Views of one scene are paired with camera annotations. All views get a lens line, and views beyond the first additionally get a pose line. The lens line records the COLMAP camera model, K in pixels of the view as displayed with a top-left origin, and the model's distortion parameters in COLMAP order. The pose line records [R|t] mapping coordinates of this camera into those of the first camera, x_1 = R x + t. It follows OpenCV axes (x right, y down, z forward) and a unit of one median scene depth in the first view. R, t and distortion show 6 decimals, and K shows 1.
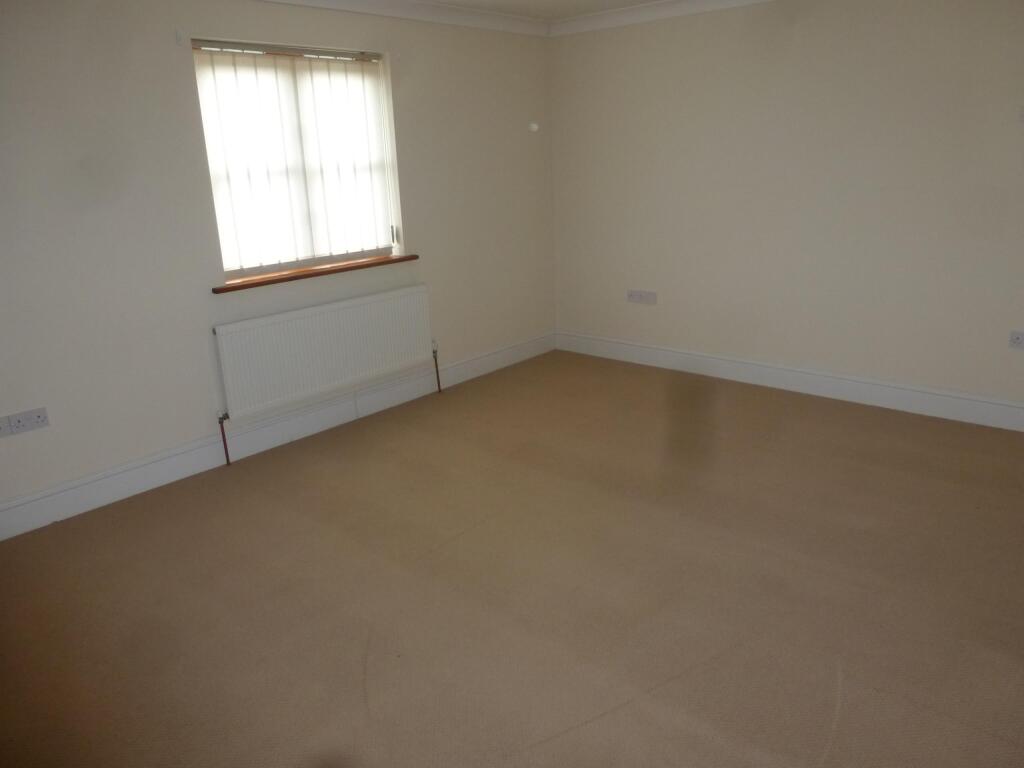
lens RADIAL K [[753.7, 0, 512.0], [0, 753.7, 384.0], [0, 0, 1]] dist [-0.036913, 0.004337]
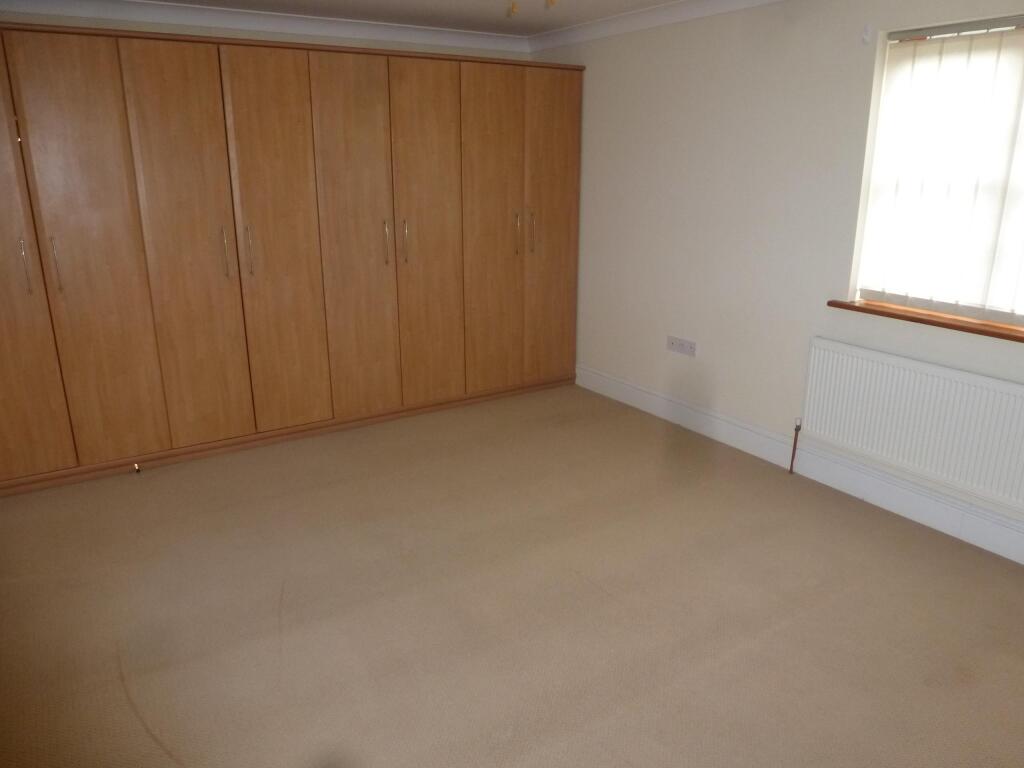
lens RADIAL K [[753.7, 0, 512.0], [0, 753.7, 384.0], [0, 0, 1]] dist [-0.036913, 0.004337]
pose [[-0.276793, 0.311785, -0.908942, 0.587693], [-0.276950, 0.879878, 0.386153, -0.279512], [0.920154, 0.358616, -0.157195, 0.790020]]
